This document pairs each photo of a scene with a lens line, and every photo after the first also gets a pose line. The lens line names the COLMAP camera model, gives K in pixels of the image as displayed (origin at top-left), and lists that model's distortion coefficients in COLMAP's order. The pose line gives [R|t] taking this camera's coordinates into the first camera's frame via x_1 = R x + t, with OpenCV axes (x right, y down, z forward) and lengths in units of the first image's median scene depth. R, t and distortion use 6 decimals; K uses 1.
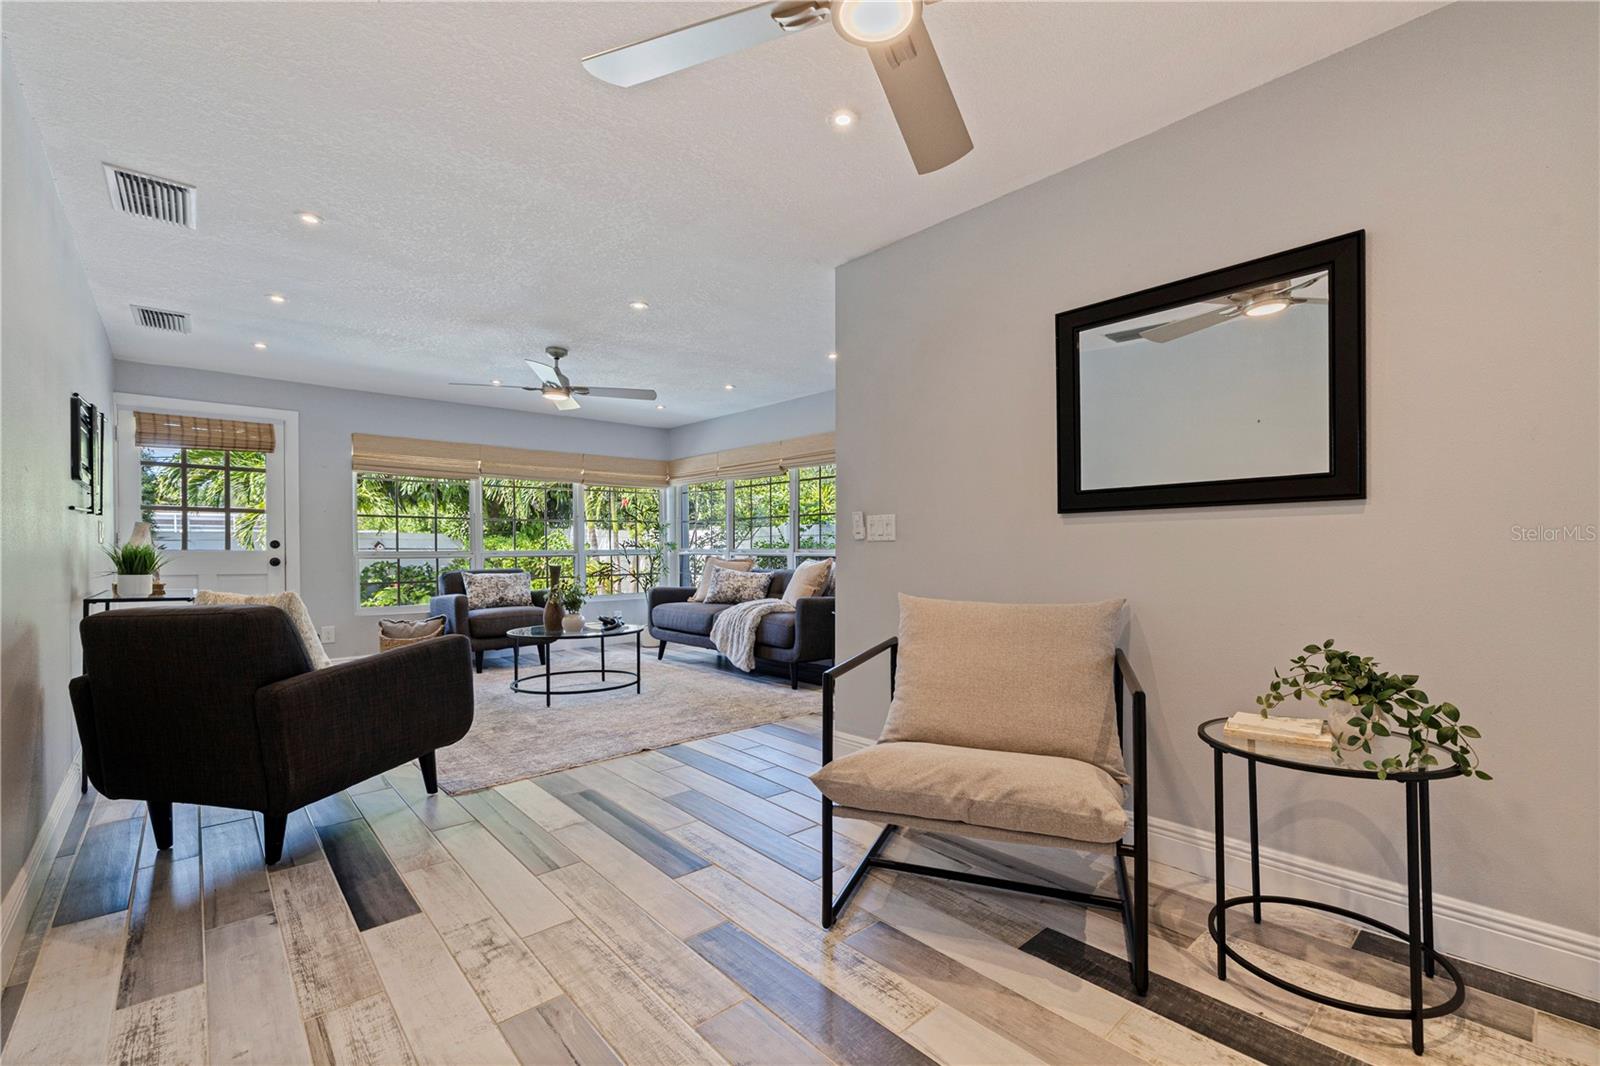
lens RADIAL K [[681.5, 0, 807.0], [0, 681.5, 554.5], [0, 0, 1]] dist [0.000449, -0.001417]
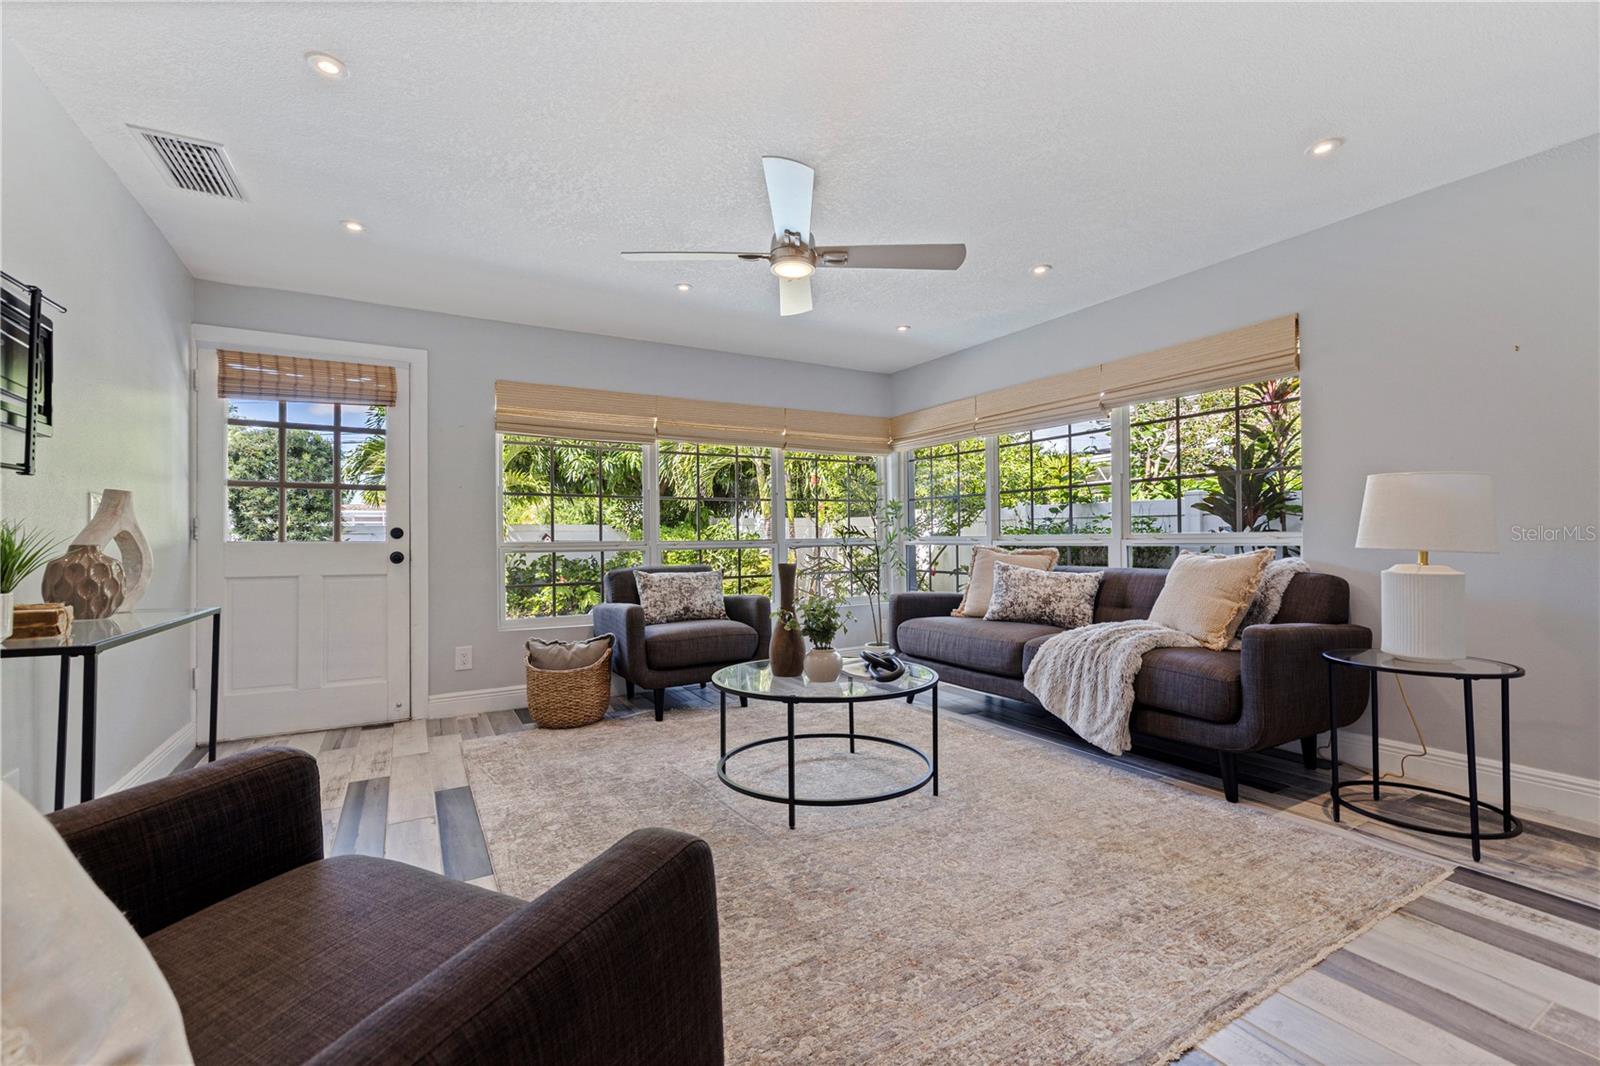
lens RADIAL K [[681.5, 0, 805.3], [0, 681.5, 529.5], [0, 0, 1]] dist [0.000449, -0.001417]
pose [[0.978560, -0.010695, -0.205684, -0.188014], [0.005762, 0.999682, -0.024565, 0.001173], [0.205881, 0.022853, 0.978310, 0.345314]]
